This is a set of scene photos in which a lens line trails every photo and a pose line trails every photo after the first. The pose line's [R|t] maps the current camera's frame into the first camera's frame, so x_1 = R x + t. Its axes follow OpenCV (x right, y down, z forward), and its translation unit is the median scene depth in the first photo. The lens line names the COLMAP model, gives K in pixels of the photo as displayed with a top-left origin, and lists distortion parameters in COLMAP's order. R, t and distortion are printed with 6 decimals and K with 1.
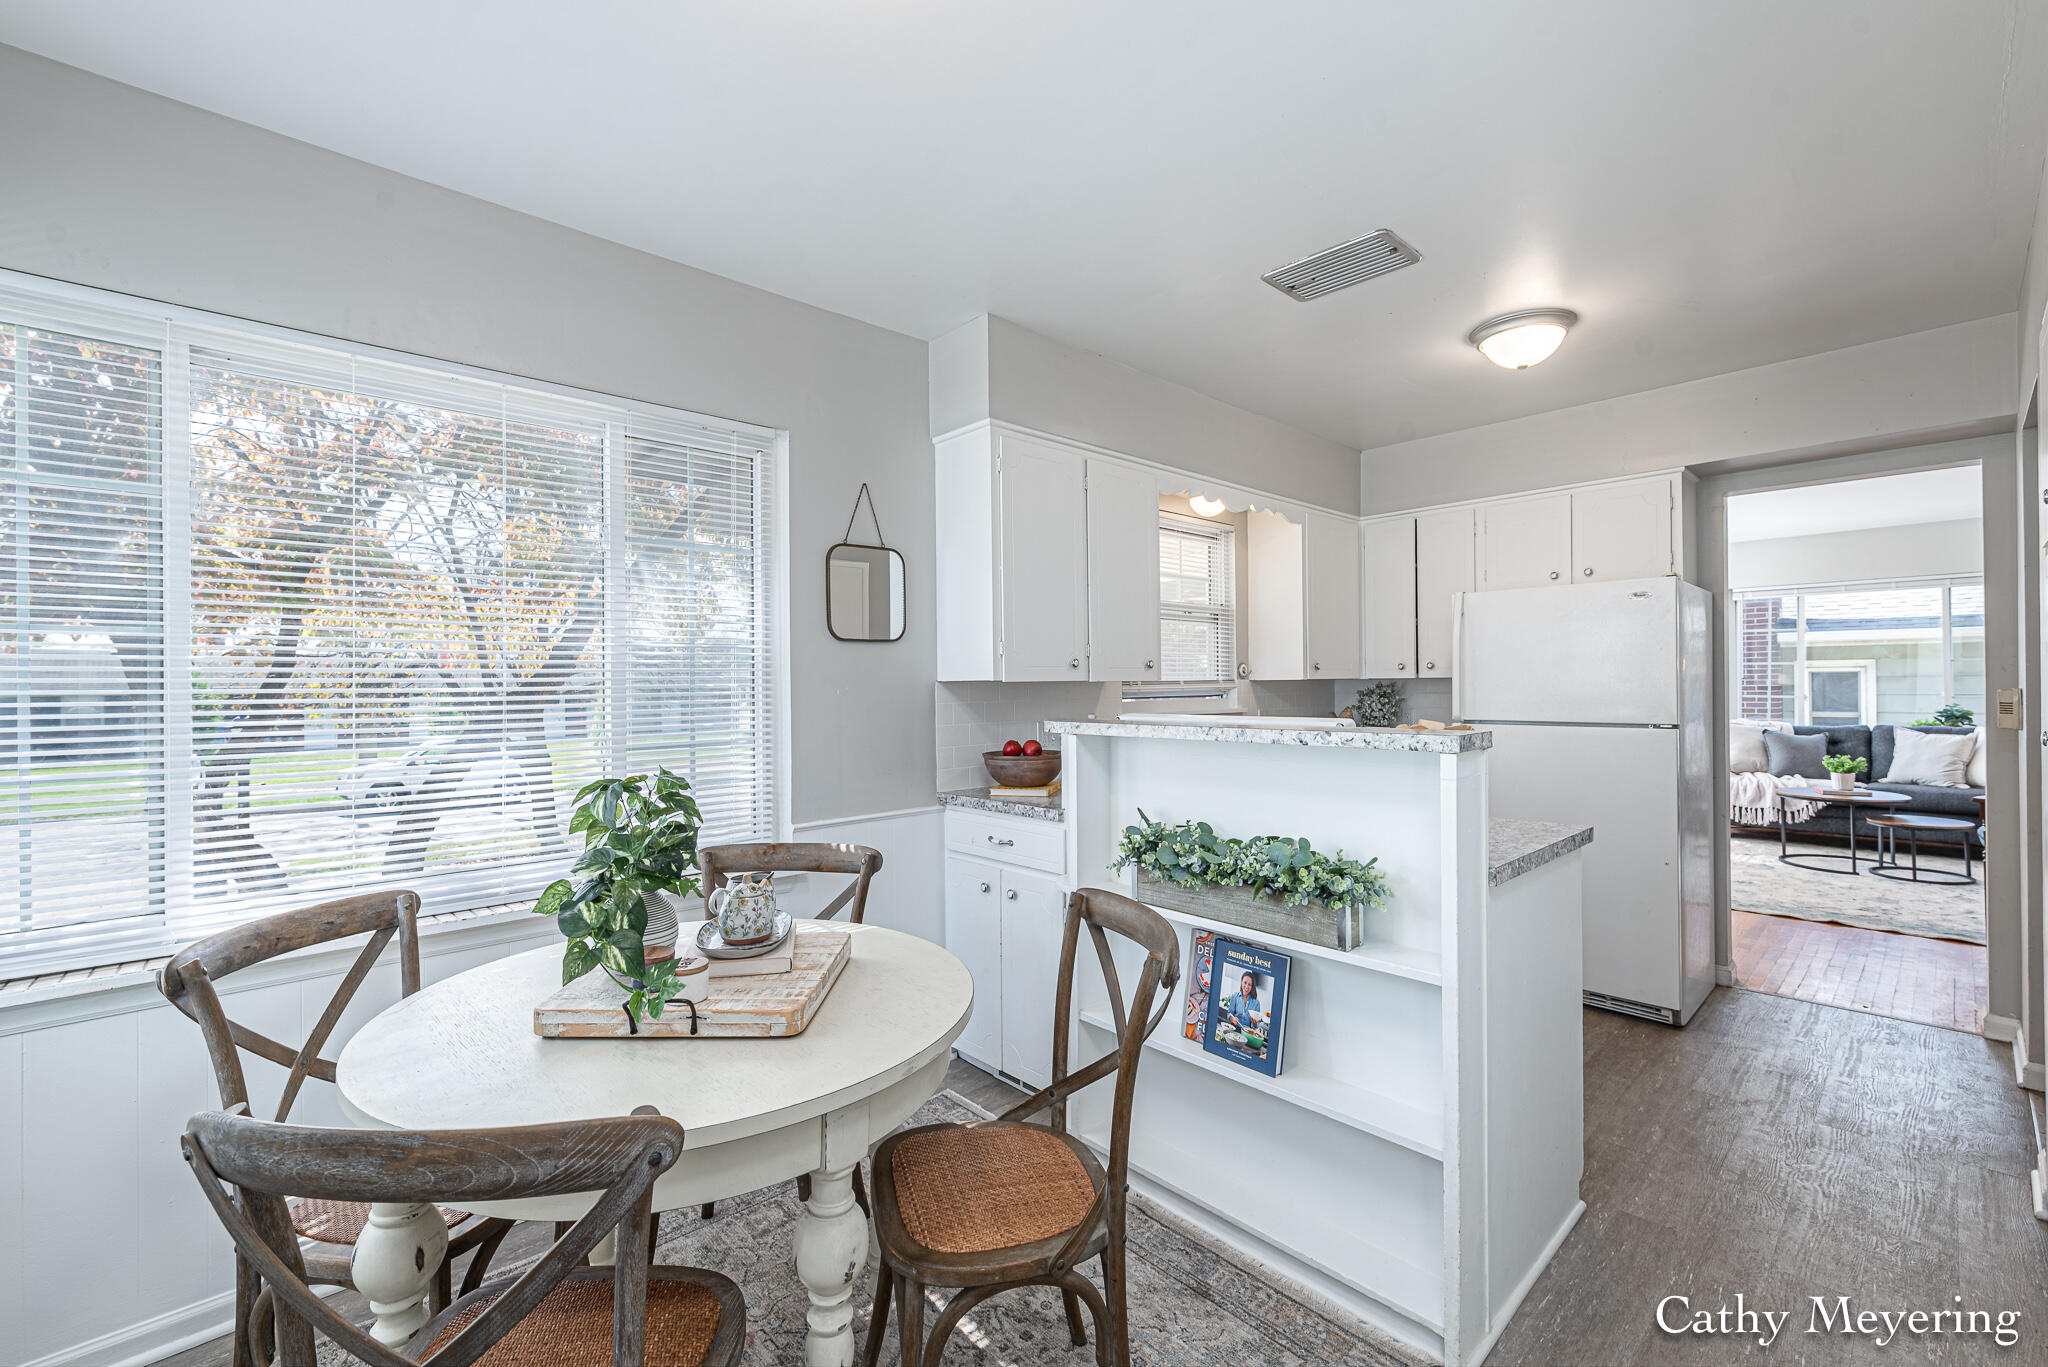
lens RADIAL K [[865.6, 0, 1017.3], [0, 865.6, 688.8], [0, 0, 1]] dist [-0.002457, 0.000104]
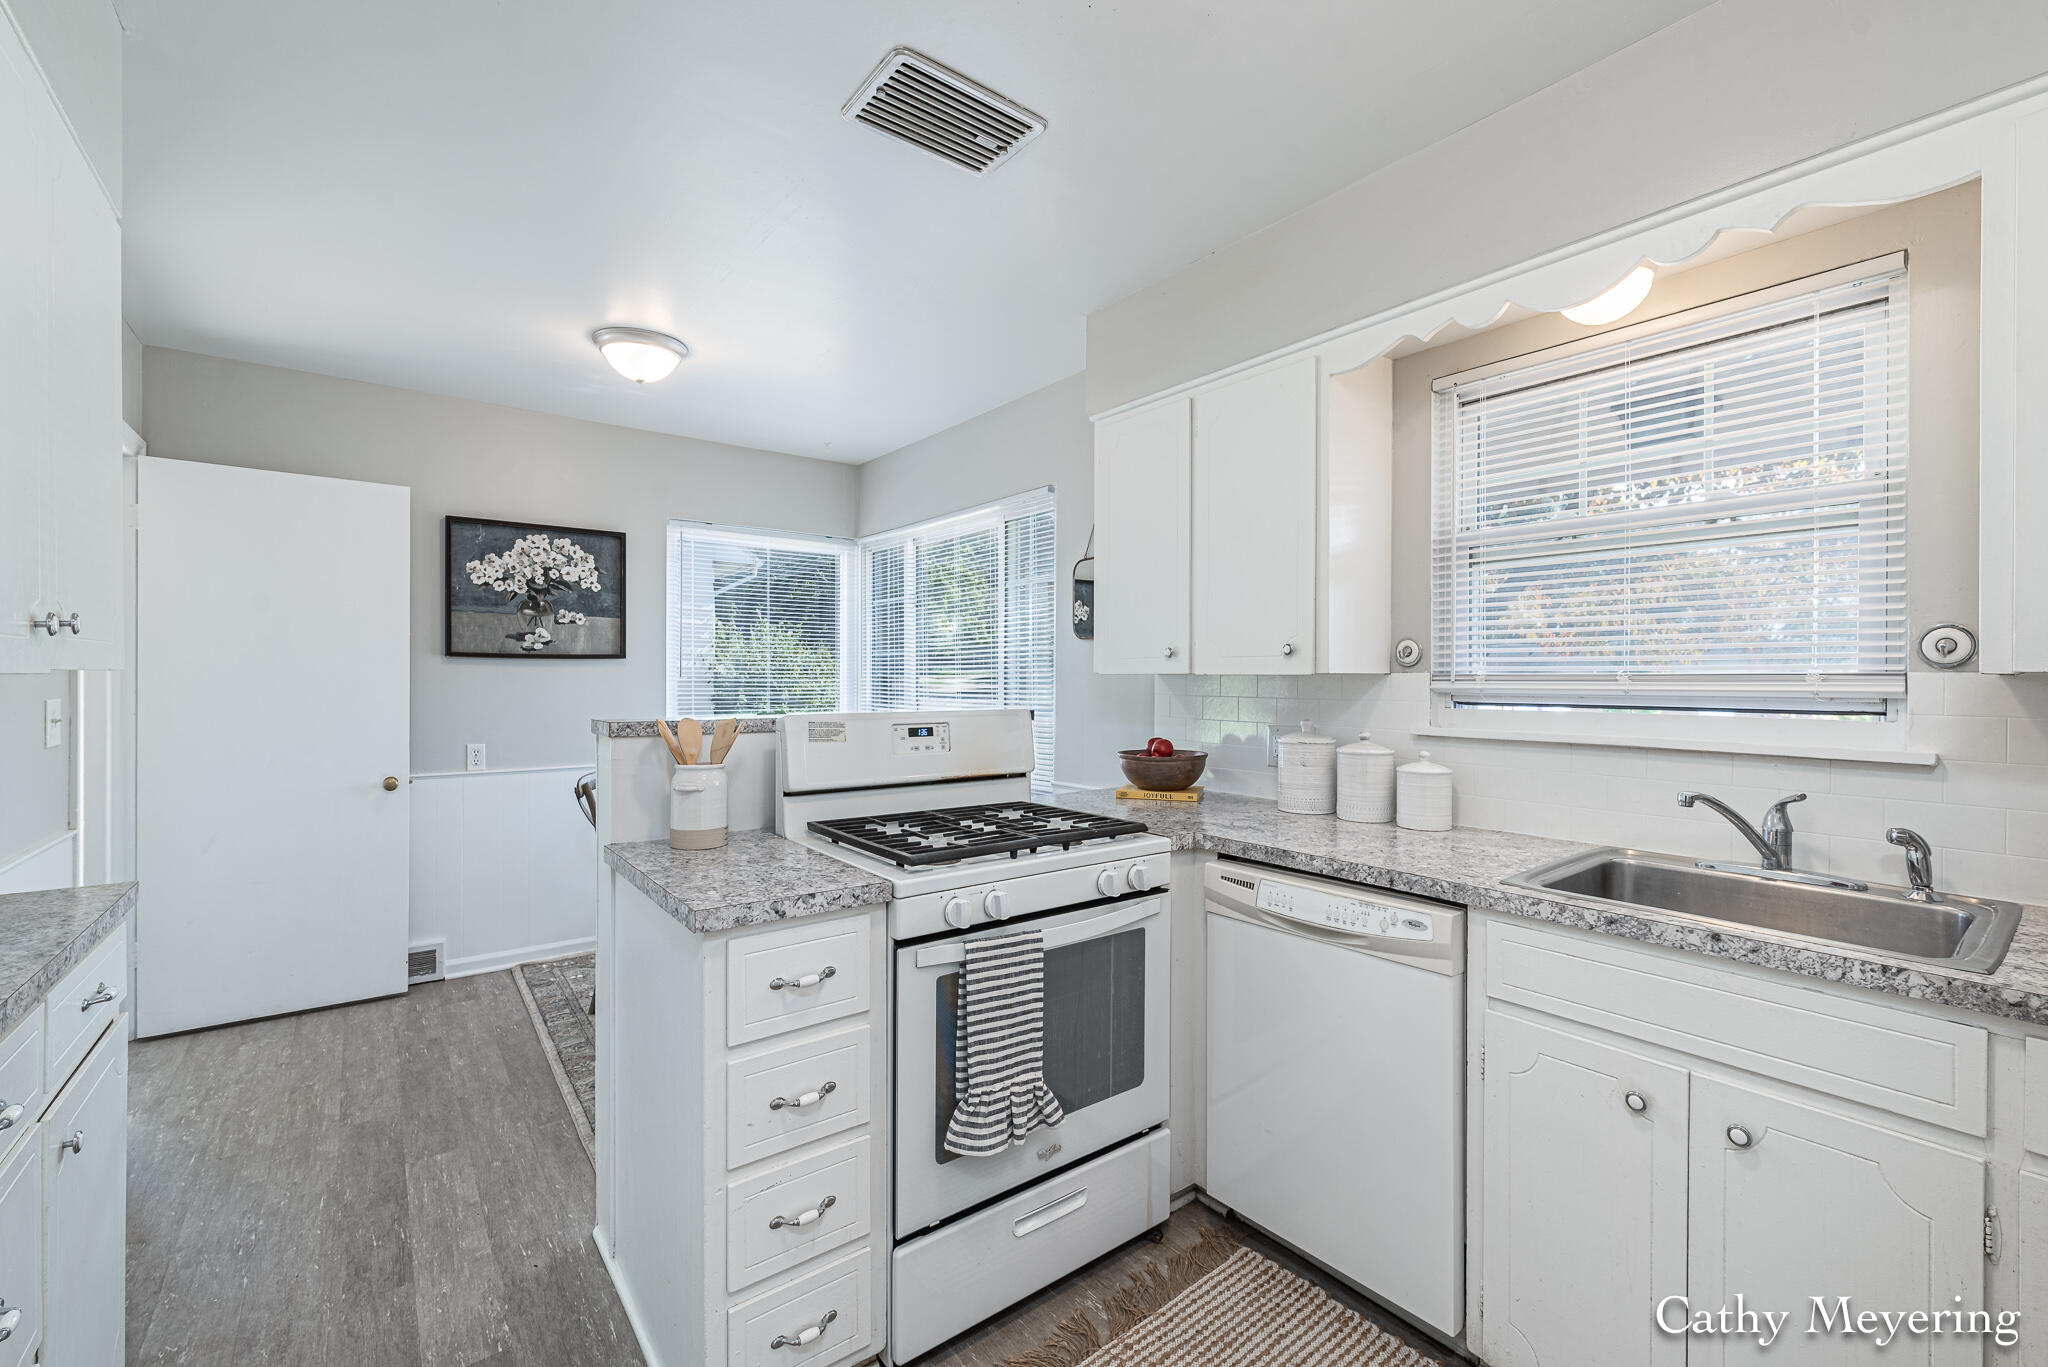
lens RADIAL K [[865.6, 0, 1026.6], [0, 865.6, 681.5], [0, 0, 1]] dist [-0.002457, 0.000104]
pose [[0.996771, 0.005709, -0.080091, -0.087639], [-0.005585, 0.999983, 0.001764, -0.000726], [0.080100, -0.001311, 0.996786, 0.130456]]
